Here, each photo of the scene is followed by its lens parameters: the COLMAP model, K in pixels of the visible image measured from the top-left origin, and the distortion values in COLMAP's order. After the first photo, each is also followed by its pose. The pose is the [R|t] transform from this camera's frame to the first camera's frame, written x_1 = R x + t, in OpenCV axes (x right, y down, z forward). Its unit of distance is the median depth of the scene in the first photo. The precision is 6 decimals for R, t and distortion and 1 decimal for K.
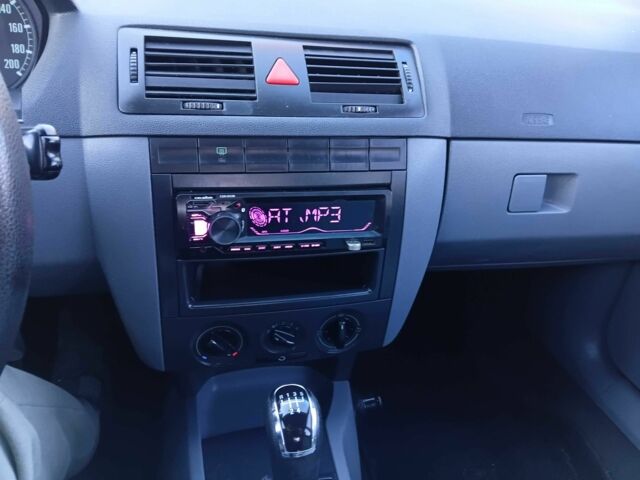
lens RADIAL K [[500.5, 0, 320.4], [0, 500.5, 238.3], [0, 0, 1]] dist [-0.002464, -0.024461]
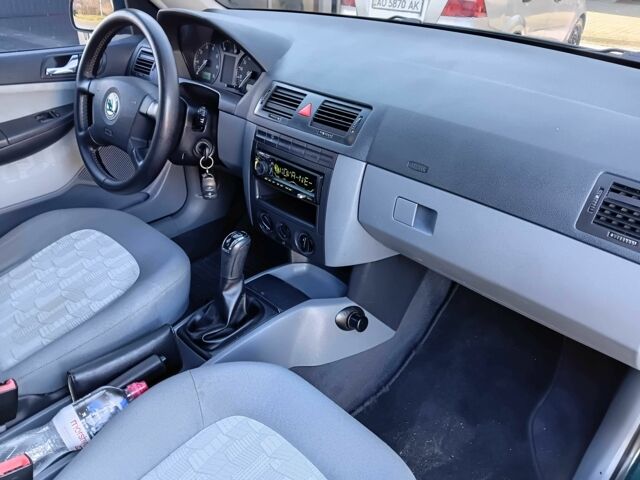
lens RADIAL K [[500.5, 0, 319.1], [0, 500.5, 242.6], [0, 0, 1]] dist [-0.002464, -0.024461]
pose [[0.509650, 0.371657, -0.775969, 1.789242], [-0.382949, 0.905616, 0.182235, -0.218142], [0.770459, 0.204281, 0.603872, -0.147506]]
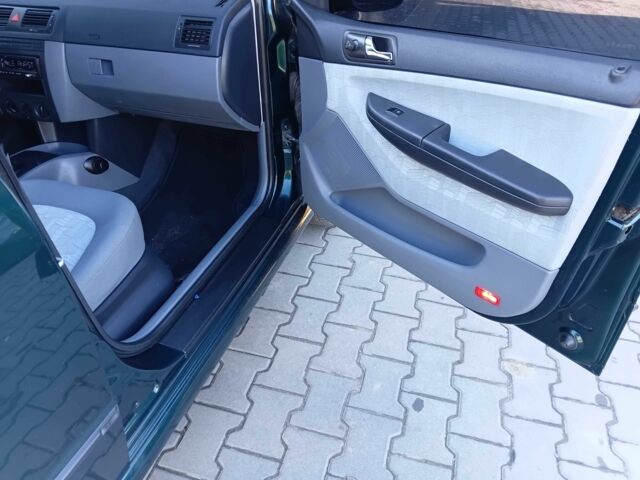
lens RADIAL K [[500.5, 0, 322.8], [0, 500.5, 234.2], [0, 0, 1]] dist [-0.002464, -0.024461]
pose [[0.833041, 0.232896, -0.501798, 3.363017], [-0.194841, 0.972462, 0.127884, 0.219955], [0.517764, -0.008762, 0.855479, -0.689744]]
